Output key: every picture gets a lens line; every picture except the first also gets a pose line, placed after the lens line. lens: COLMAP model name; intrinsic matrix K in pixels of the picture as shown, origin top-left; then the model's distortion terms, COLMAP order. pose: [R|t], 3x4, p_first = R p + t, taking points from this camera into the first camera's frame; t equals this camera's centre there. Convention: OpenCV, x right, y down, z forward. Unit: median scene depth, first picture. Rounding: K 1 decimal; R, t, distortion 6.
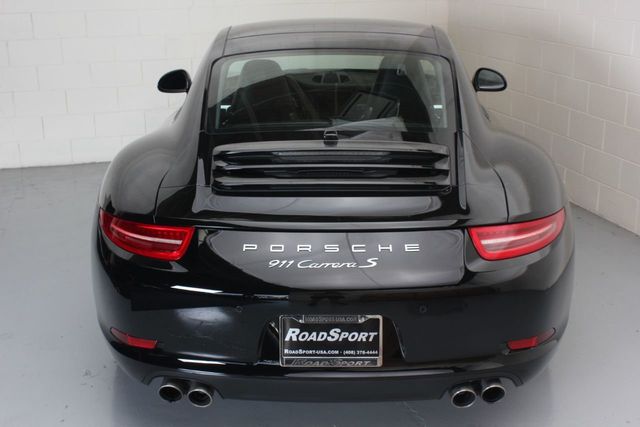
lens RADIAL K [[873.5, 0, 318.2], [0, 873.5, 218.0], [0, 0, 1]] dist [0.016140, 0.000000]
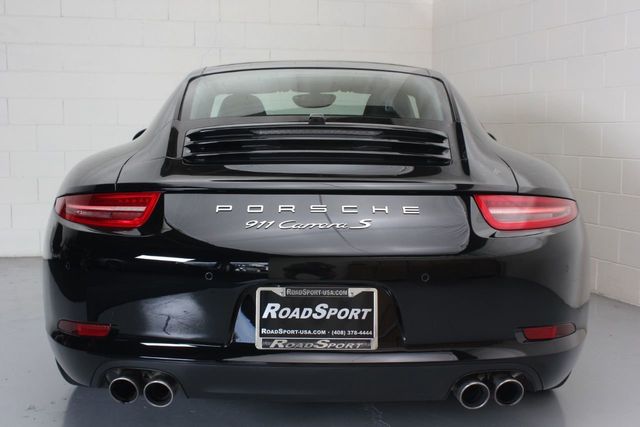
lens RADIAL K [[873.5, 0, 318.8], [0, 873.5, 212.4], [0, 0, 1]] dist [0.016140, 0.000000]
pose [[0.999676, 0.010835, 0.023016, -0.003967], [-0.006284, 0.981892, -0.189337, 0.192020], [-0.024651, 0.189131, 0.981642, 0.143684]]
